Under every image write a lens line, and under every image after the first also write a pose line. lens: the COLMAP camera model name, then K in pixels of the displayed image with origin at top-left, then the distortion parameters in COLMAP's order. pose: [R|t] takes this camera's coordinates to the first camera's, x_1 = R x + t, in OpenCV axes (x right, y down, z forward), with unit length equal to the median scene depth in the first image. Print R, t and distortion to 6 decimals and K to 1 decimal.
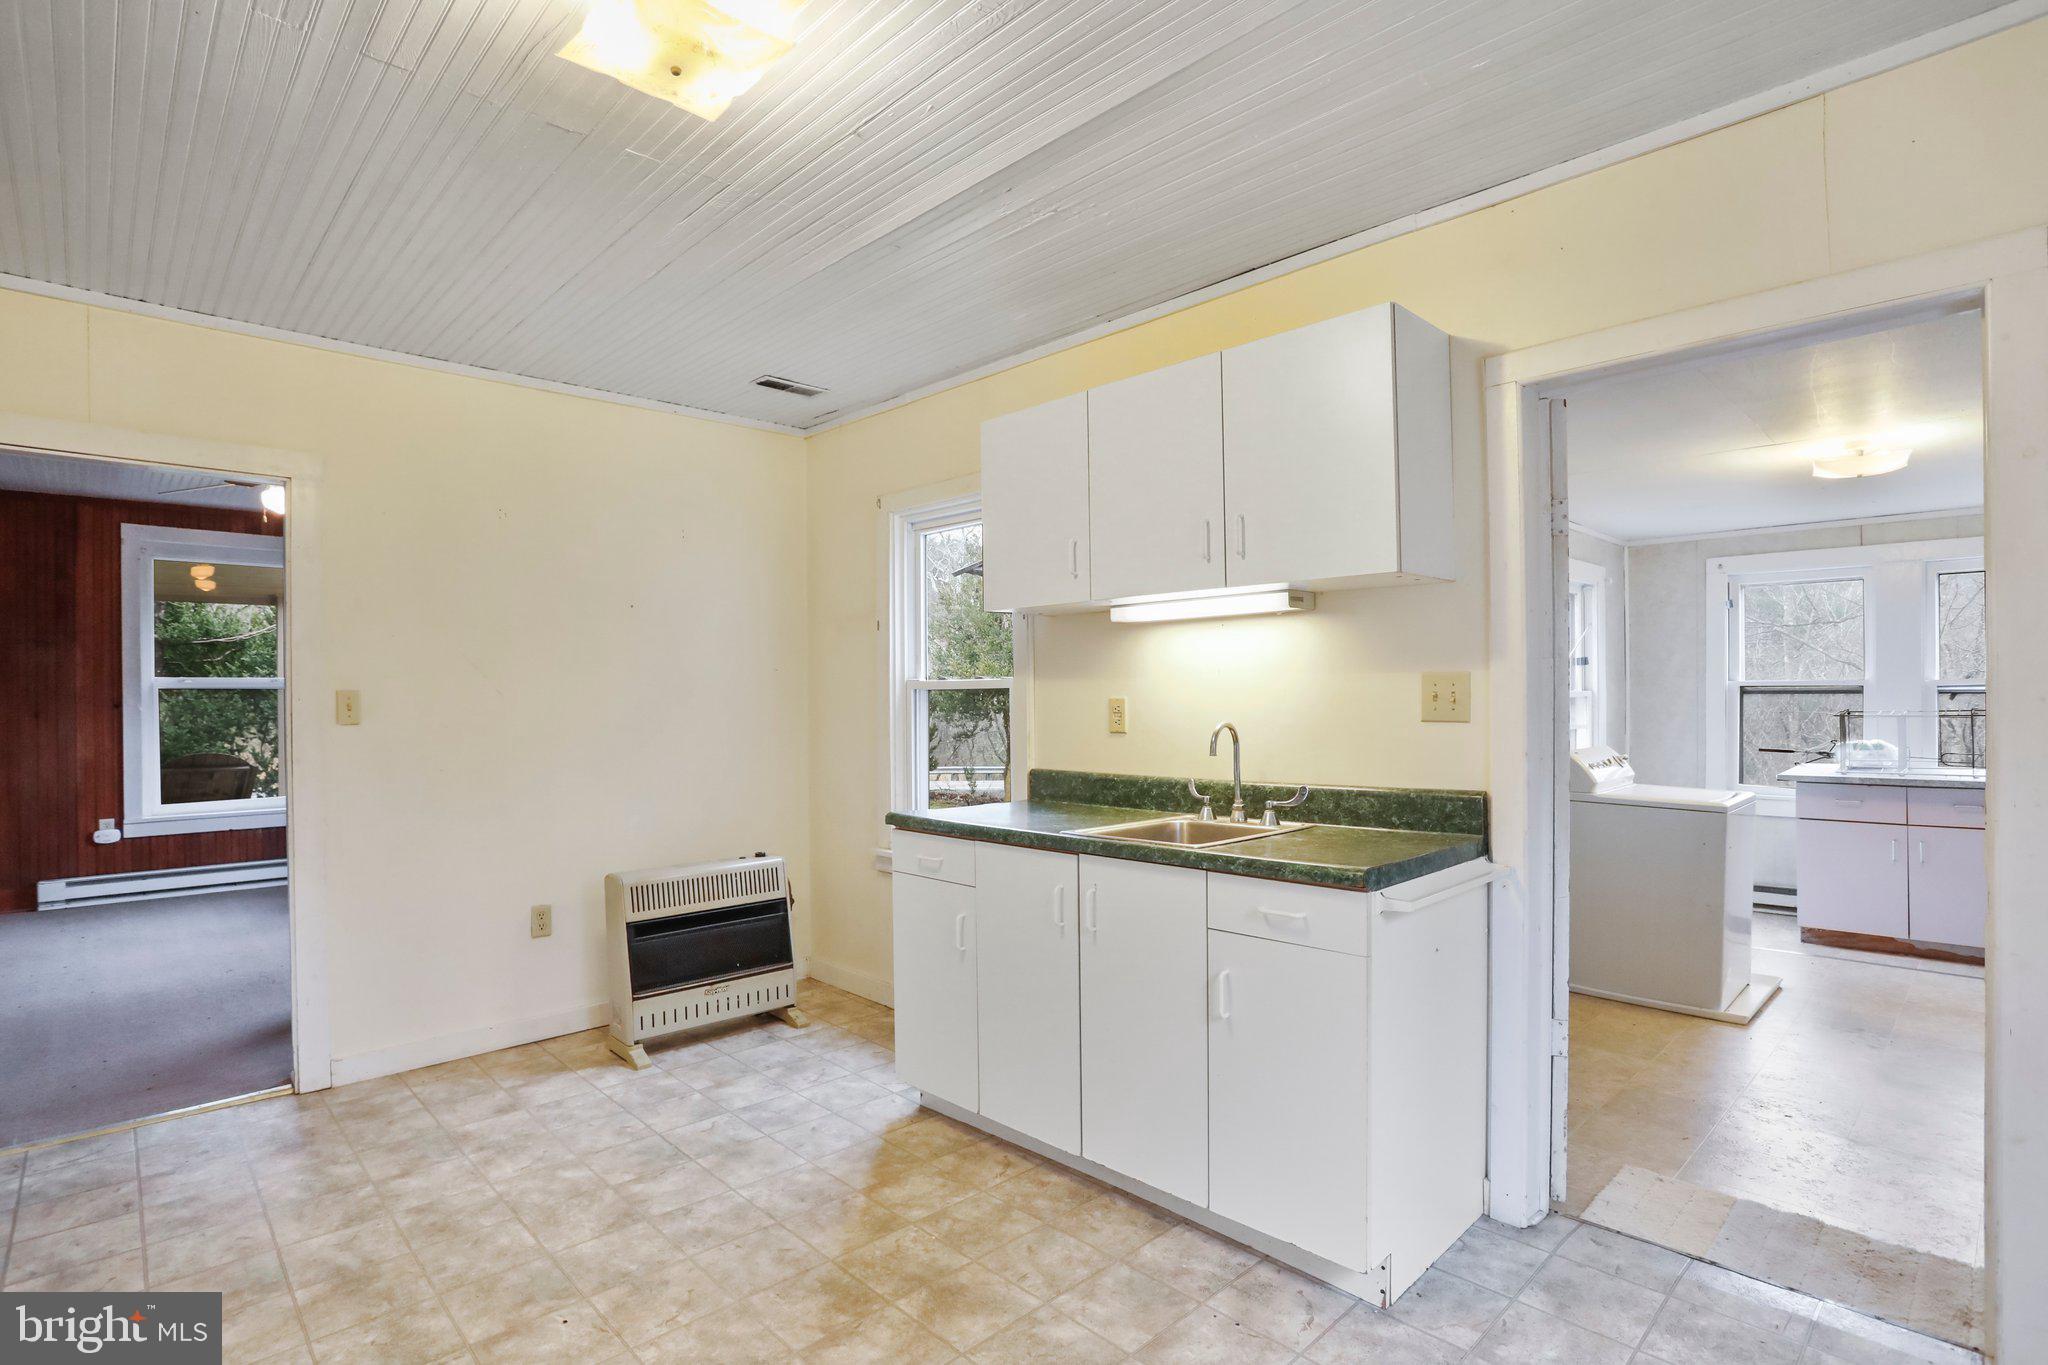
lens RADIAL K [[1005.1, 0, 1015.4], [0, 1005.1, 688.8], [0, 0, 1]] dist [-0.066491, 0.023246]
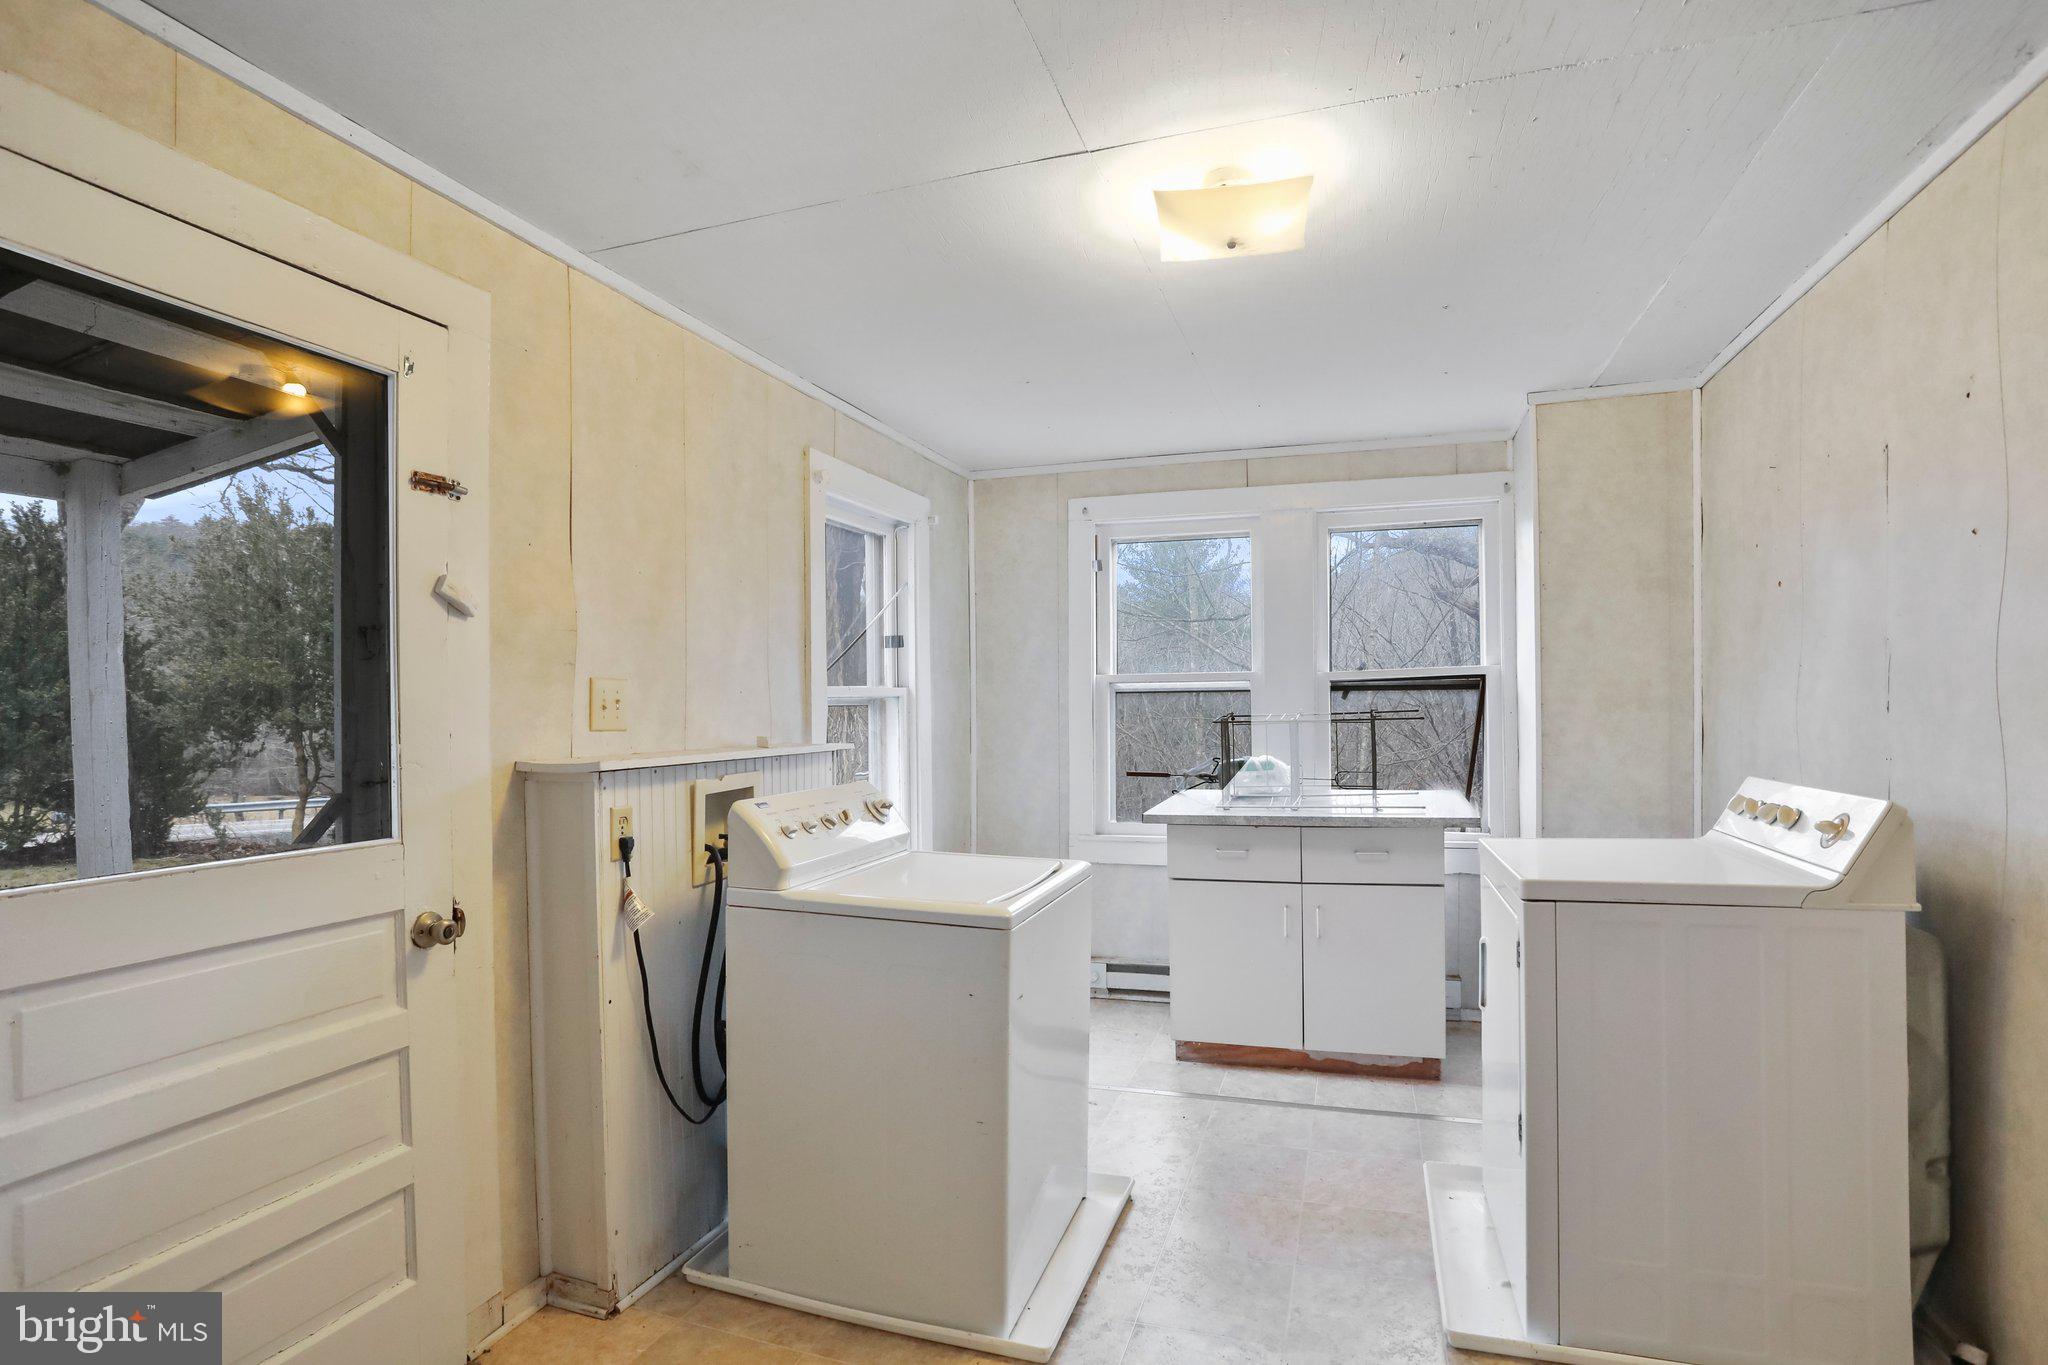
lens RADIAL K [[1005.1, 0, 1032.7], [0, 1005.1, 696.9], [0, 0, 1]] dist [-0.066491, 0.023246]
pose [[0.878126, -0.000495, 0.478429, 0.404813], [0.002340, 0.999992, -0.003260, 0.012575], [-0.478424, 0.003982, 0.878120, 0.453187]]
